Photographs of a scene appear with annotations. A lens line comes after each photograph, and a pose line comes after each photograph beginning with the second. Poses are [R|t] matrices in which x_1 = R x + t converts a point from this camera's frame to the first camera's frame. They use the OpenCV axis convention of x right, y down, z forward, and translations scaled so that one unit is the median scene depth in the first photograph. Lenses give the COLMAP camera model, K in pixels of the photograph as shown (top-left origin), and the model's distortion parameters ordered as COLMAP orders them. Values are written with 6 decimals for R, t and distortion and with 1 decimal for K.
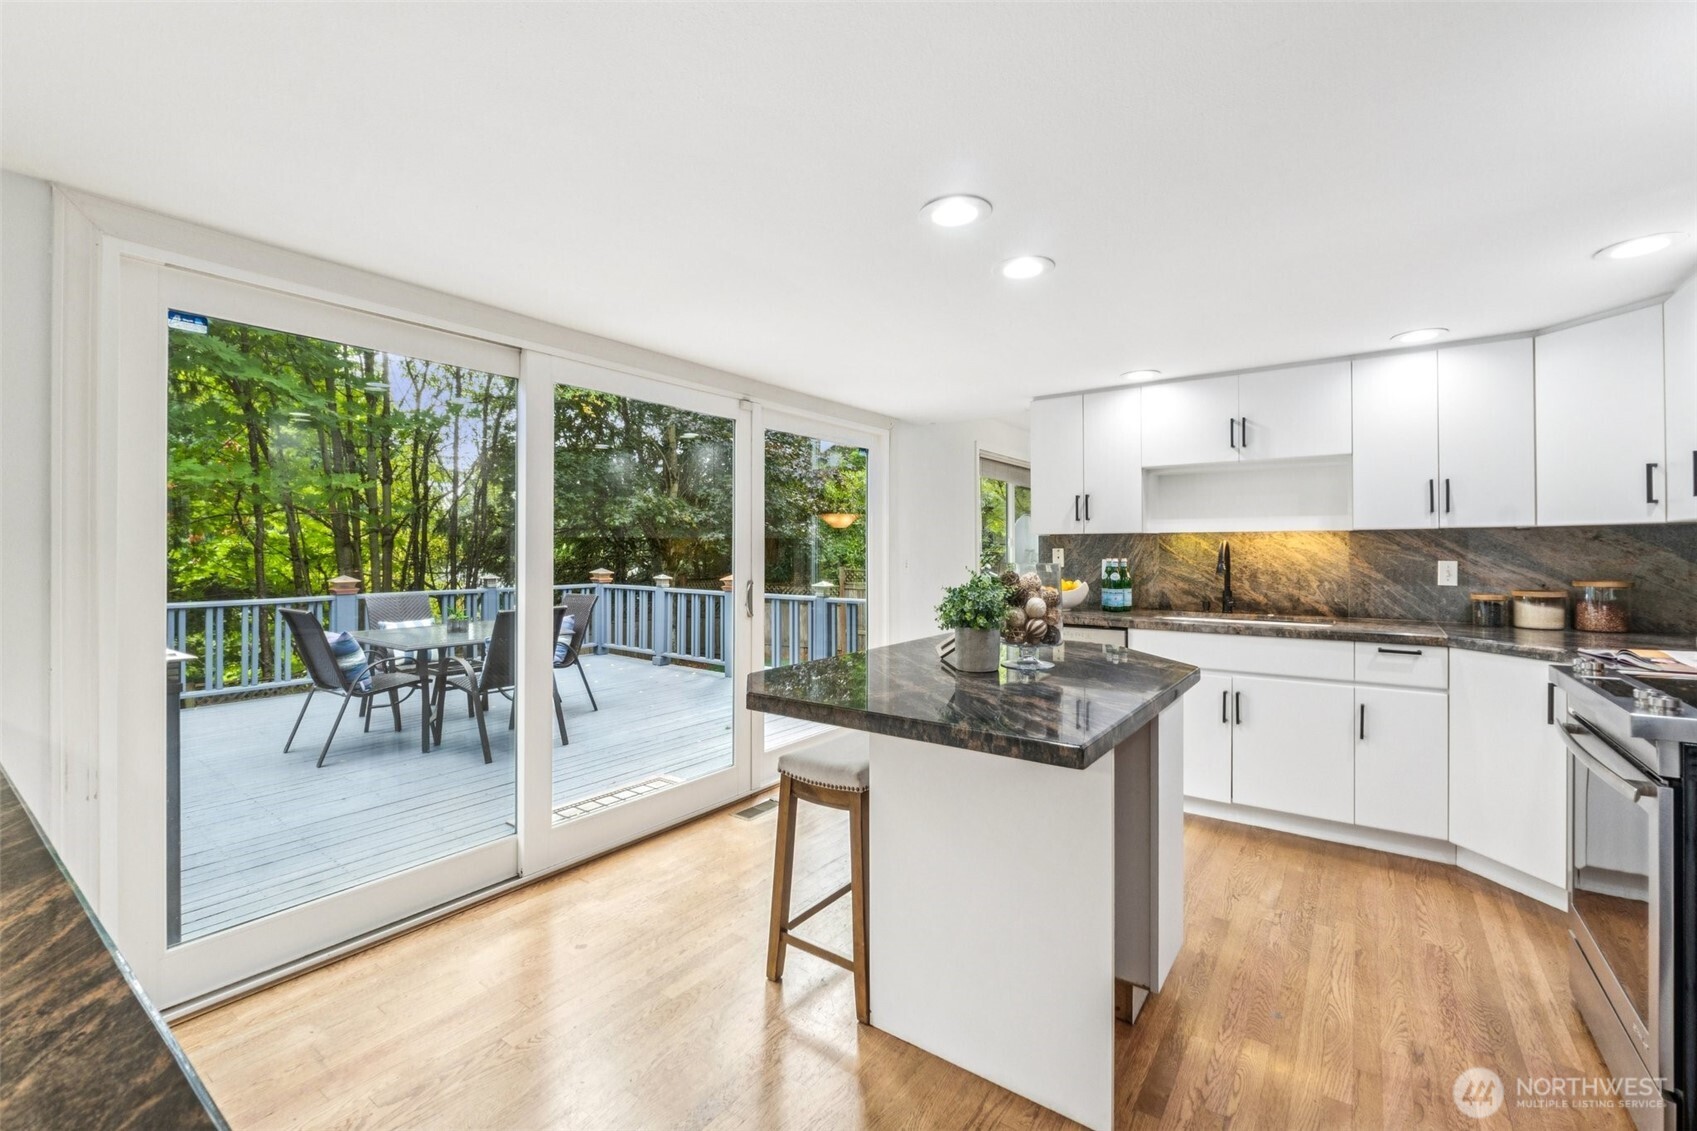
lens RADIAL K [[709.0, 0, 845.4], [0, 709.0, 549.7], [0, 0, 1]] dist [-0.006454, -0.000725]
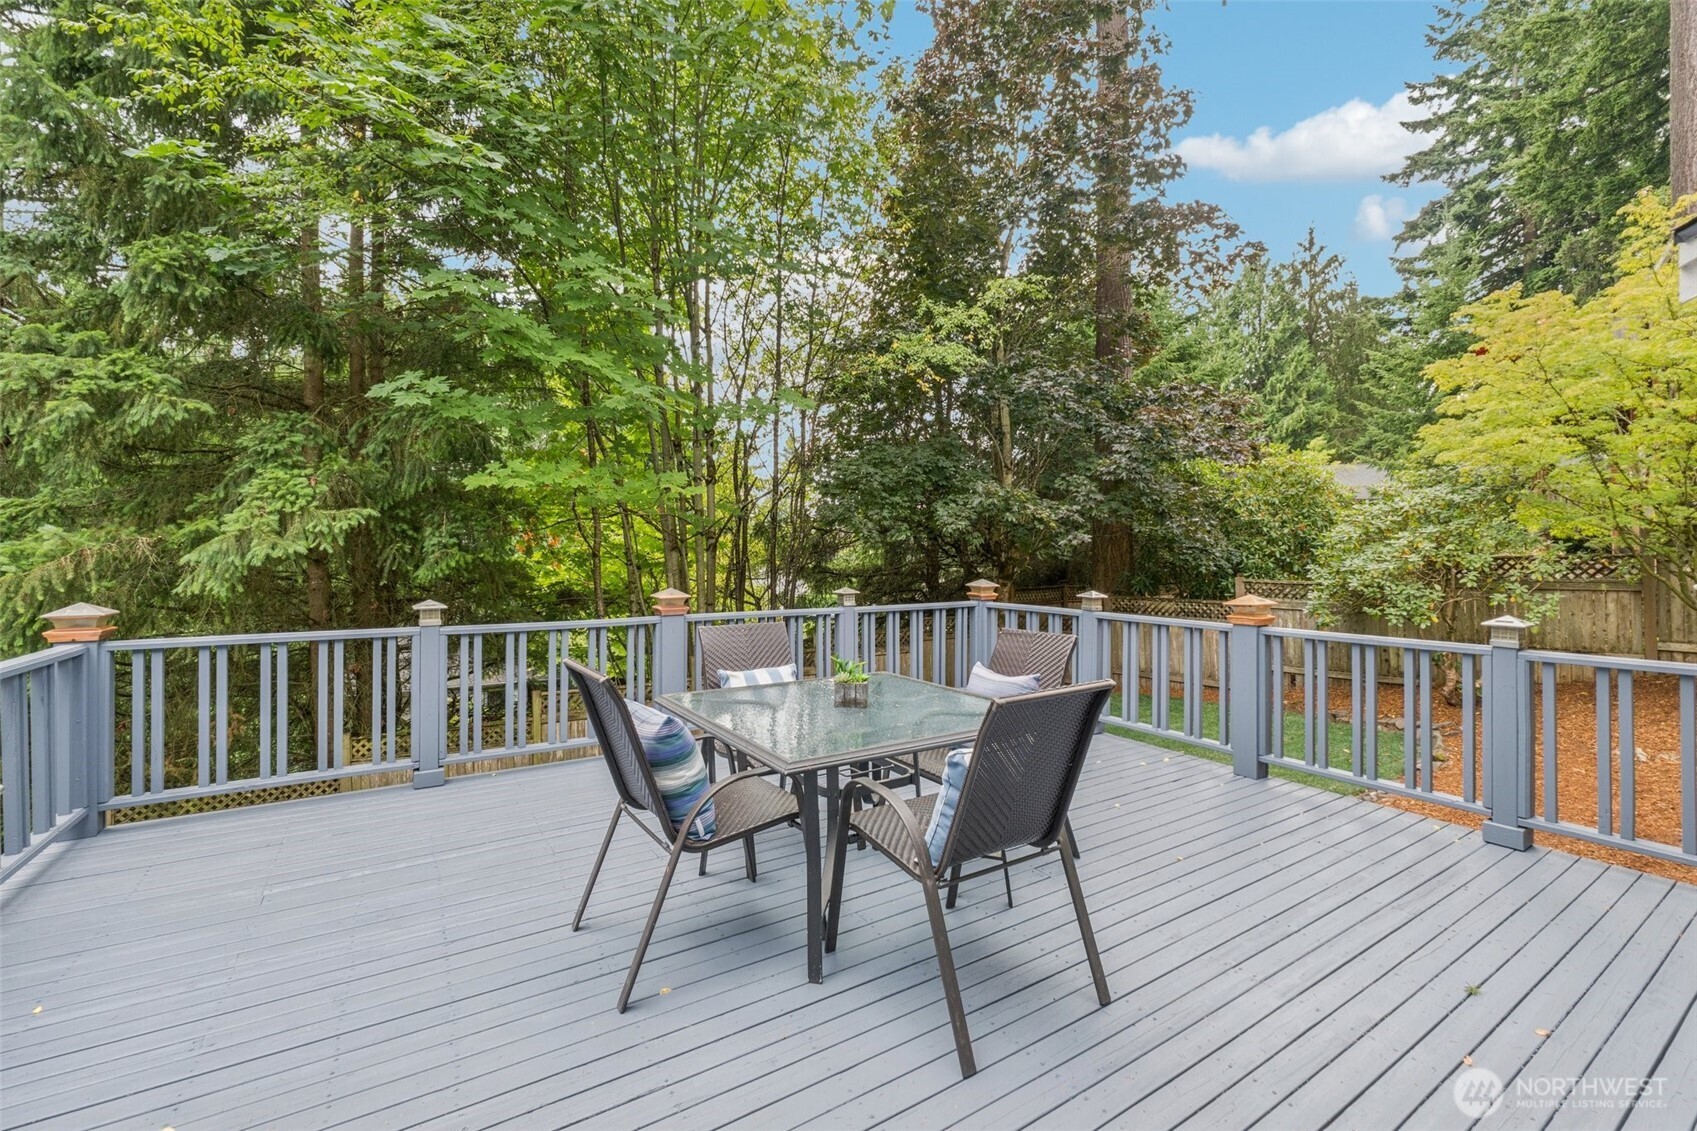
lens RADIAL K [[709.0, 0, 846.2], [0, 709.0, 558.8], [0, 0, 1]] dist [-0.006454, -0.000725]
pose [[0.929315, 0.003751, -0.369268, -0.158953], [-0.002645, 0.999990, 0.003501, 0.002661], [0.369278, -0.002277, 0.929316, 0.226496]]
